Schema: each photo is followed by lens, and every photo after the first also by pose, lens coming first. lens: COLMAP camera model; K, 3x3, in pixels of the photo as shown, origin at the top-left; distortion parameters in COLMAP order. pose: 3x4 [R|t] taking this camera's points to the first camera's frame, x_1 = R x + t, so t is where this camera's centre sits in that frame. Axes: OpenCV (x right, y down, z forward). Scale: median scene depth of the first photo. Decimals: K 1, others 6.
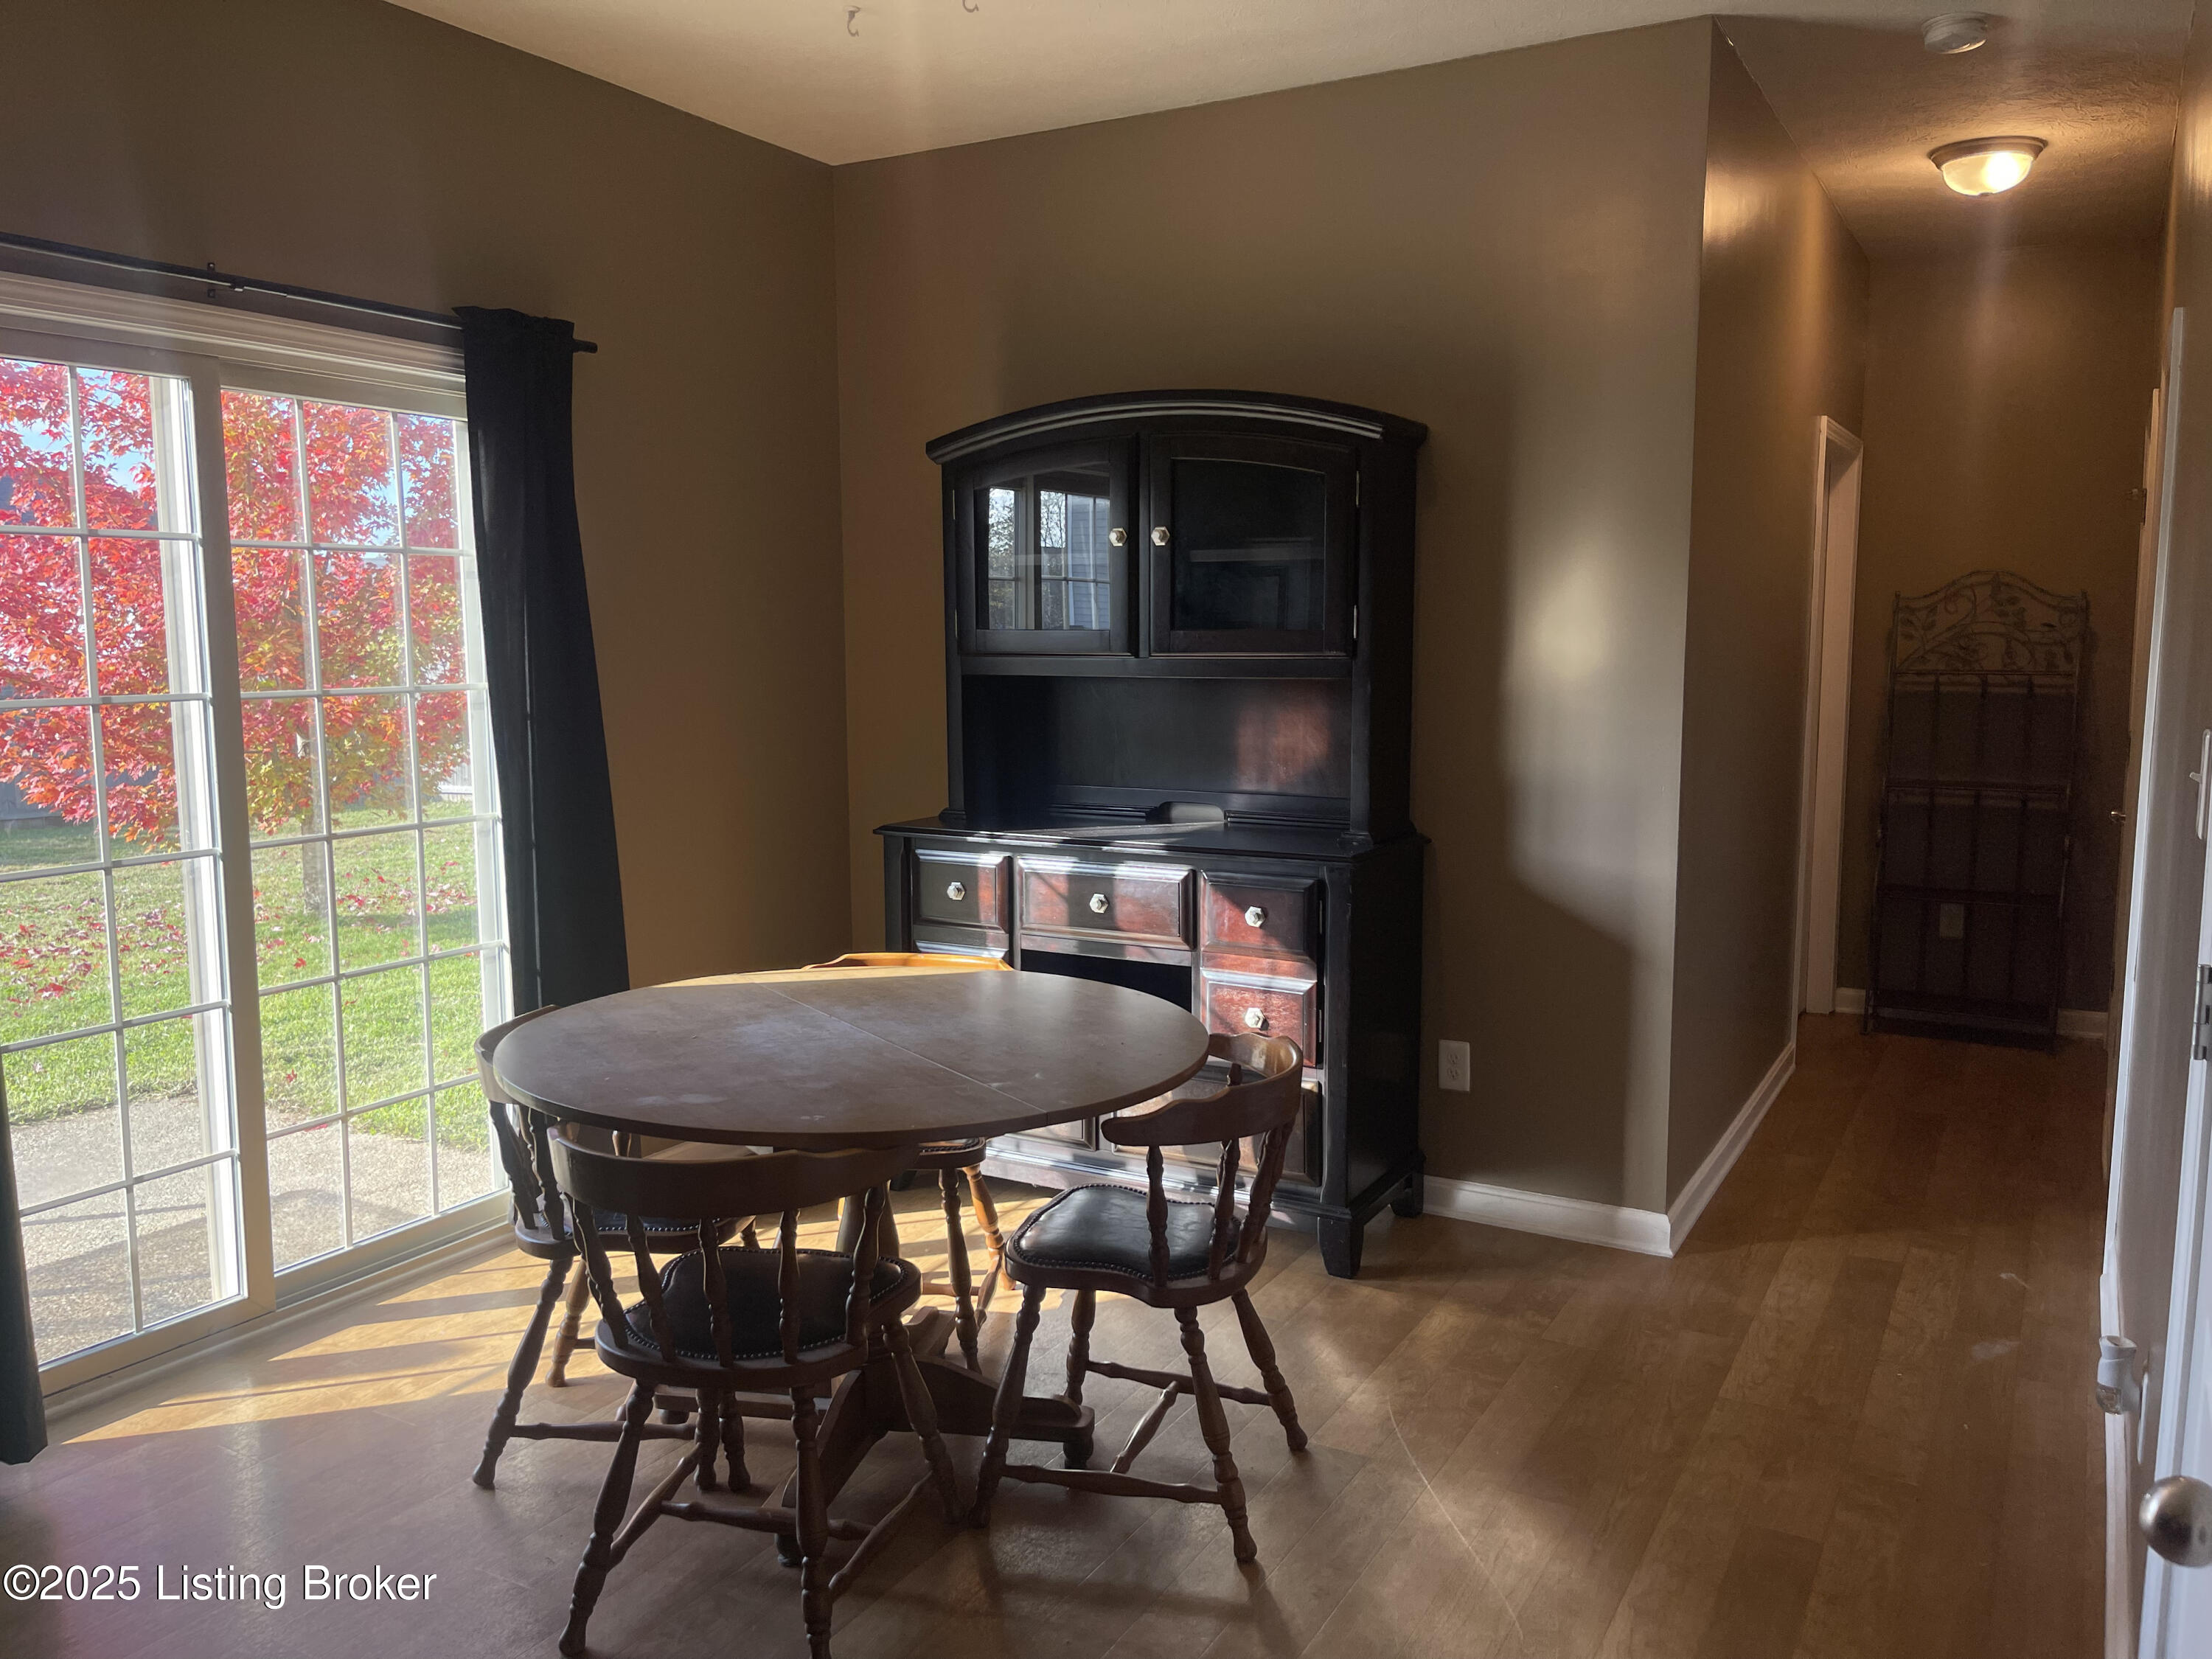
lens RADIAL K [[1672.2, 0, 1114.6], [0, 1672.2, 842.4], [0, 0, 1]] dist [0.102740, -0.138507]
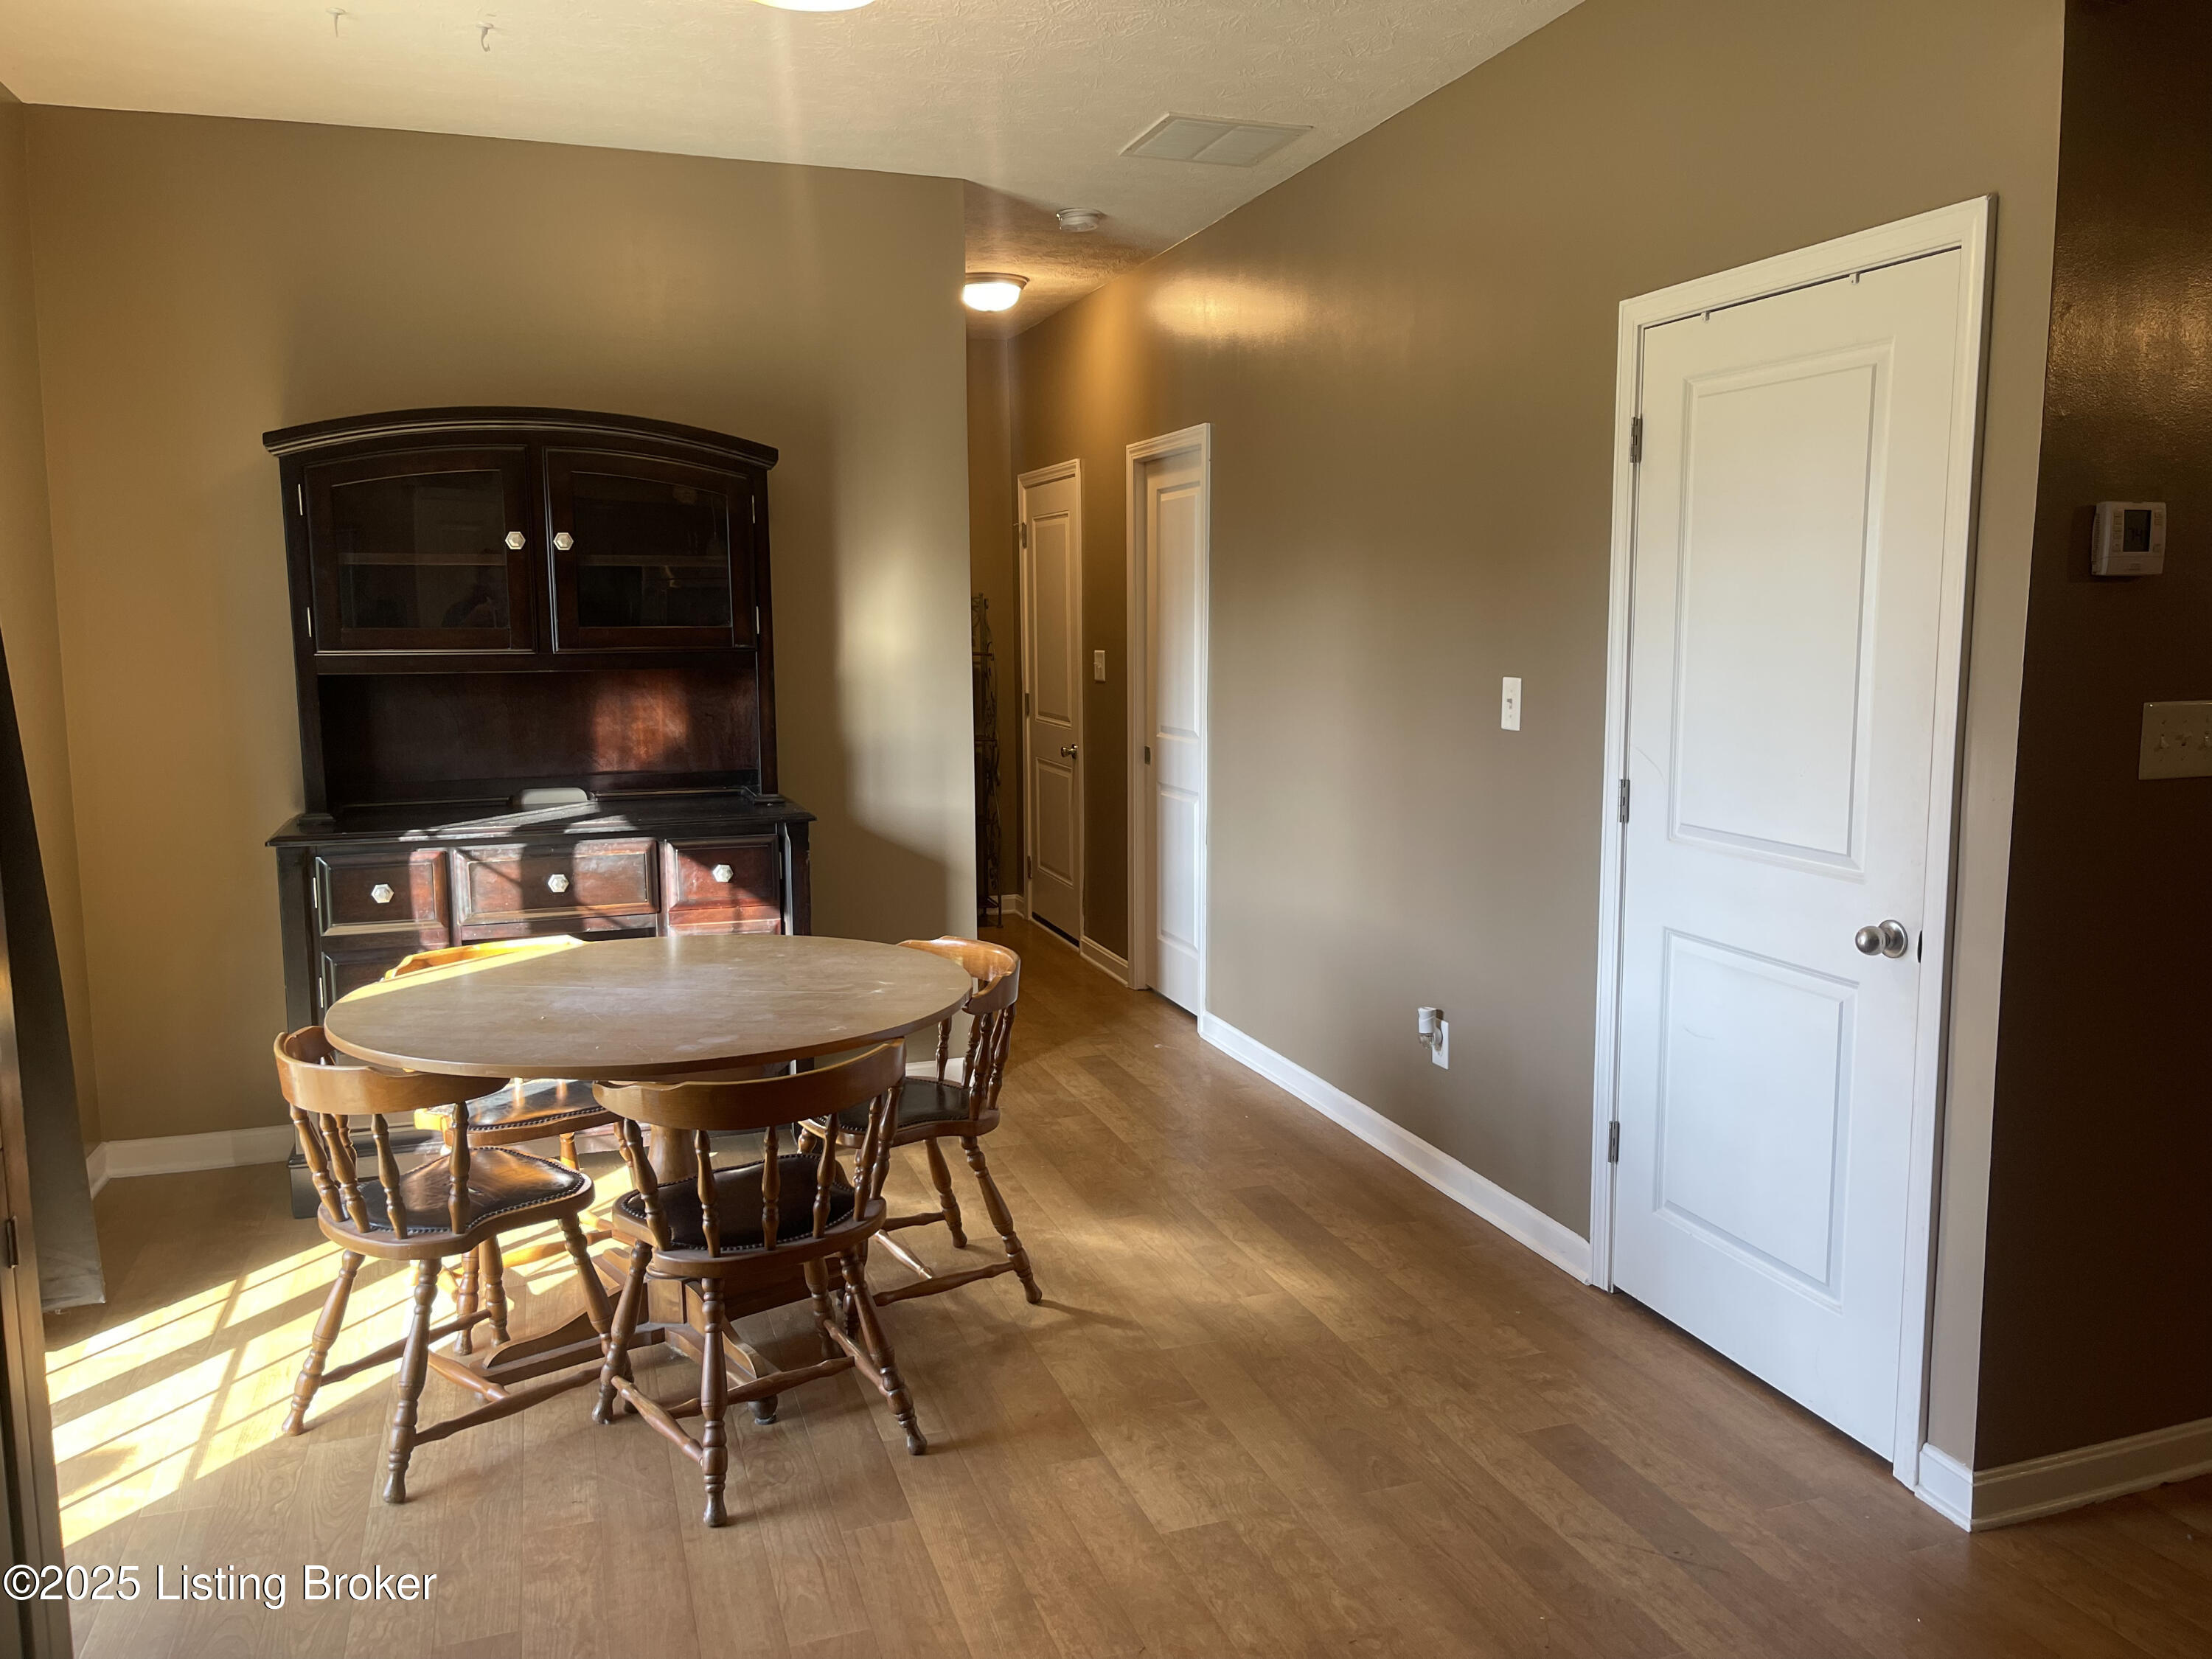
lens RADIAL K [[1672.2, 0, 1114.6], [0, 1672.2, 842.4], [0, 0, 1]] dist [0.102740, -0.138507]
pose [[0.670284, -0.108165, 0.734180, -0.569750], [0.102815, 0.993315, 0.052476, -0.009685], [-0.734948, 0.040312, 0.676924, 0.004909]]
